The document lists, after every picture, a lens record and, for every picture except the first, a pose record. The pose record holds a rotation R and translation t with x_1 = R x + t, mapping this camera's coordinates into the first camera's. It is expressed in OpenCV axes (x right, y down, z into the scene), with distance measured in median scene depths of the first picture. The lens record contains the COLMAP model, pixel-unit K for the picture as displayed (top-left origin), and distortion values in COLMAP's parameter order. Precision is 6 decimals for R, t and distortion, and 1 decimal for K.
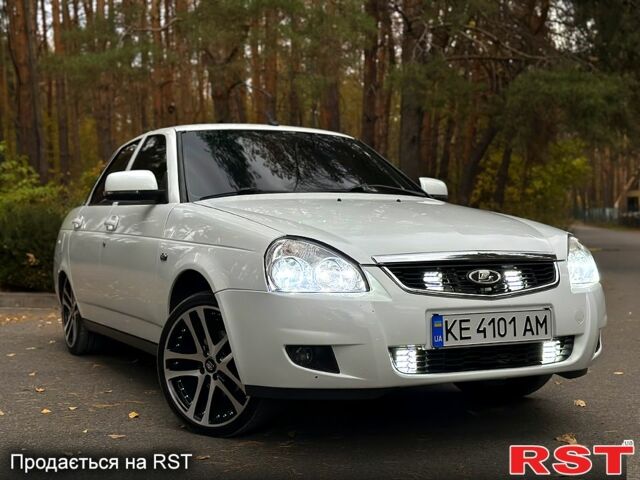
lens RADIAL K [[898.9, 0, 320.0], [0, 898.9, 240.0], [0, 0, 1]] dist [0.131438, 0.013994]
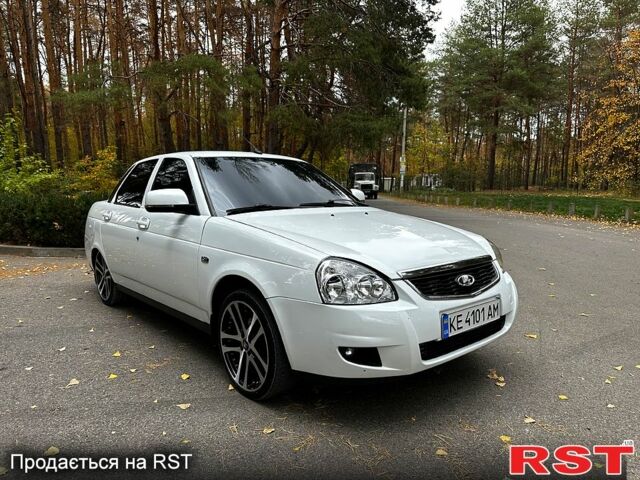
lens RADIAL K [[452.1, 0, 320.0], [0, 452.1, 240.0], [0, 0, 1]] dist [0.099978, -0.144974]
pose [[0.970157, -0.025199, 0.241163, -0.179596], [0.001407, 0.995154, 0.098322, -0.079864], [-0.242472, -0.095049, 0.965491, 0.337404]]
